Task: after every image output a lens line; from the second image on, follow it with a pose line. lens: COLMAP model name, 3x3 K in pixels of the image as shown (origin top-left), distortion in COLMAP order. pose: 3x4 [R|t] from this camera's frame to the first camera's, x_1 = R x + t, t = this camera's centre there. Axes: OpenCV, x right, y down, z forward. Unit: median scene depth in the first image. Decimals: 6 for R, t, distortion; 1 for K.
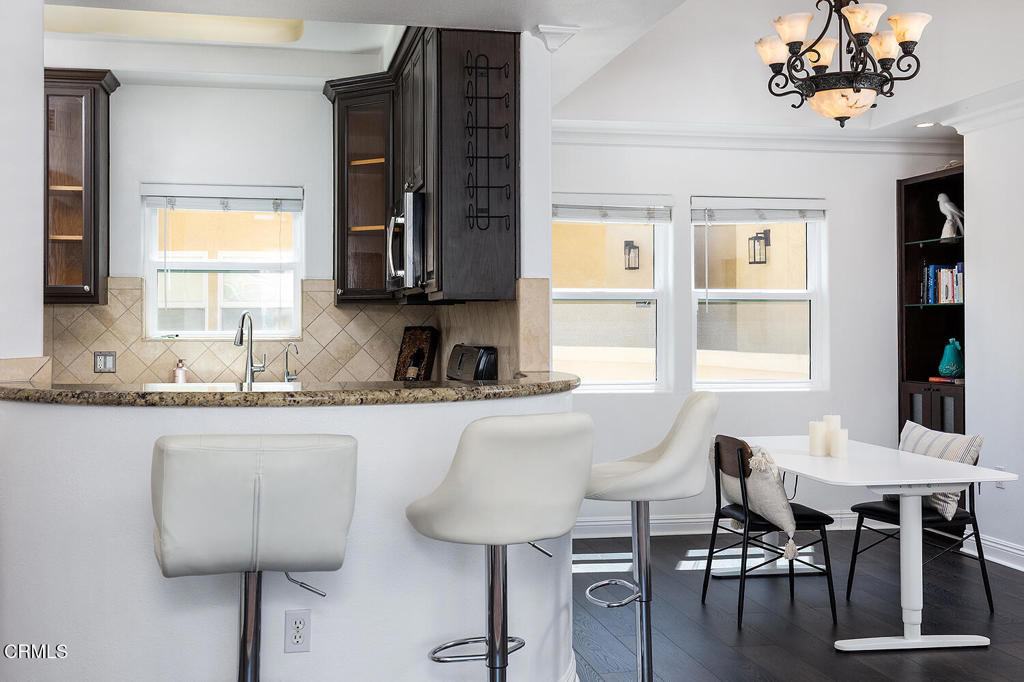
lens RADIAL K [[1093.5, 0, 487.0], [0, 1093.5, 305.4], [0, 0, 1]] dist [0.014414, 0.000000]
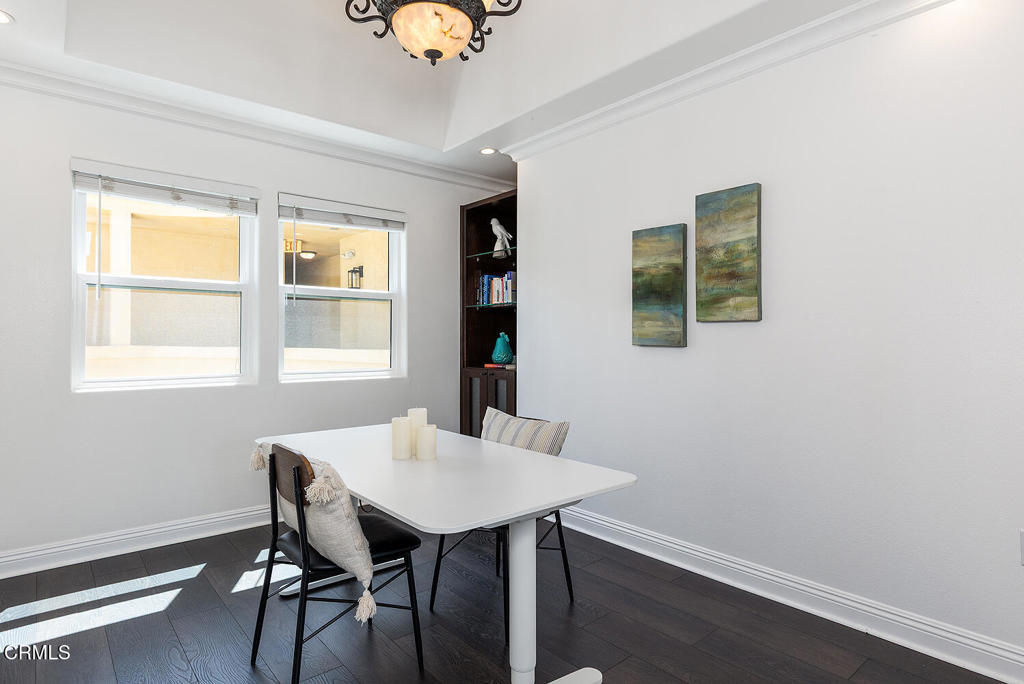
lens RADIAL K [[546.7, 0, 512.5], [0, 546.7, 335.7], [0, 0, 1]] dist [0.000956, -0.000536]
pose [[0.872476, 0.005737, 0.488623, 0.128989], [-0.009300, 0.999945, 0.004866, 0.030298], [-0.488568, -0.008790, 0.872481, 0.447543]]
